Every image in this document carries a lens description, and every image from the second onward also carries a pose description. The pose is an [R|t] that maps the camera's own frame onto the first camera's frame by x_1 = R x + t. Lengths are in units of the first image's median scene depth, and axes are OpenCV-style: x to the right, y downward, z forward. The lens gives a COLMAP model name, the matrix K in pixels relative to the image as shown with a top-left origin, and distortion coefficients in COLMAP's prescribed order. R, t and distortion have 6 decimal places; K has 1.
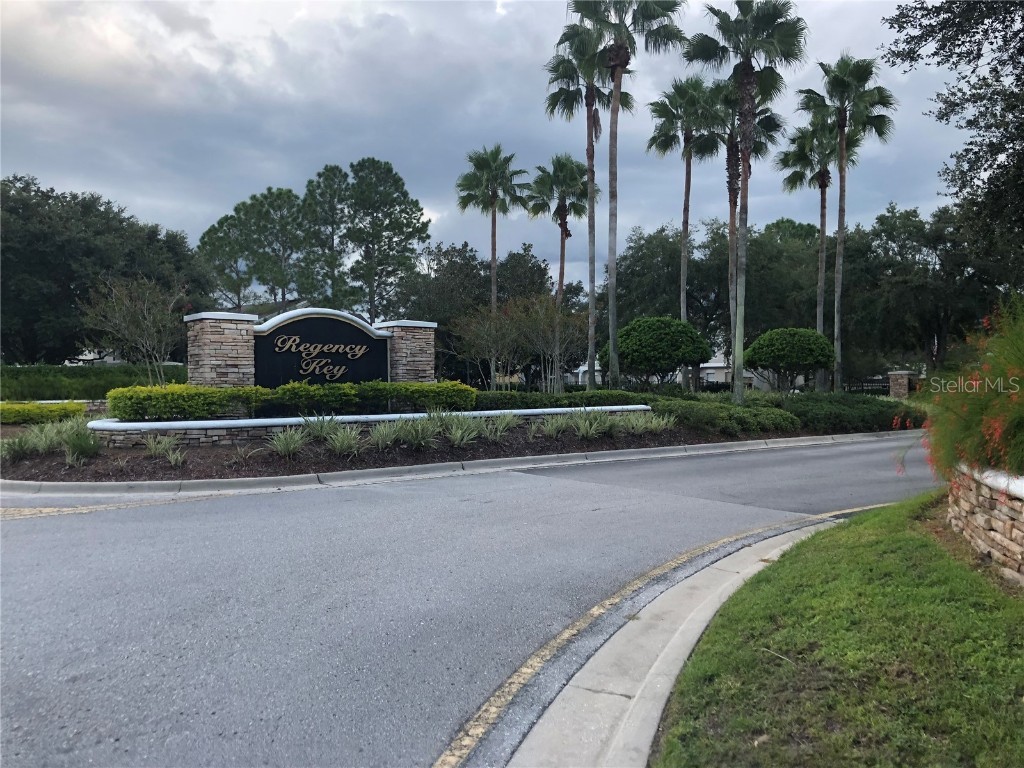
lens RADIAL K [[825.1, 0, 486.5], [0, 825.1, 381.5], [0, 0, 1]] dist [0.005519, -0.001052]
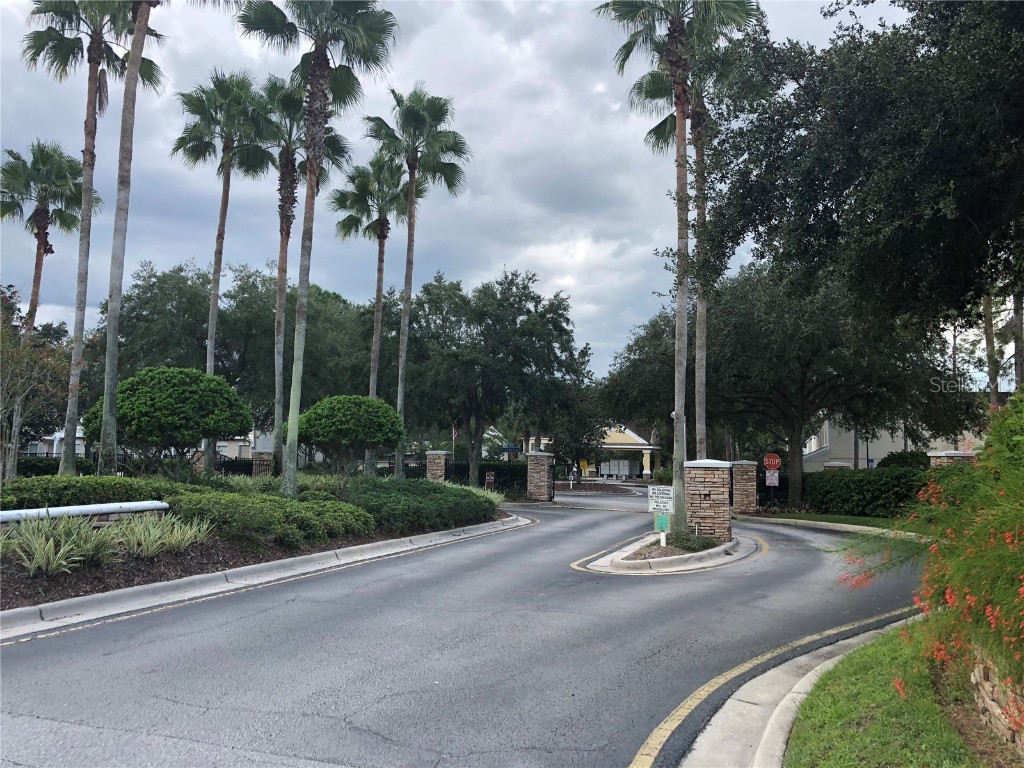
lens RADIAL K [[825.1, 0, 486.5], [0, 825.1, 381.5], [0, 0, 1]] dist [0.005519, -0.001052]
pose [[0.830473, 0.074241, 0.552089, 0.033242], [-0.026550, 0.995228, -0.093893, -0.006787], [-0.556425, 0.063318, 0.828482, 0.243477]]
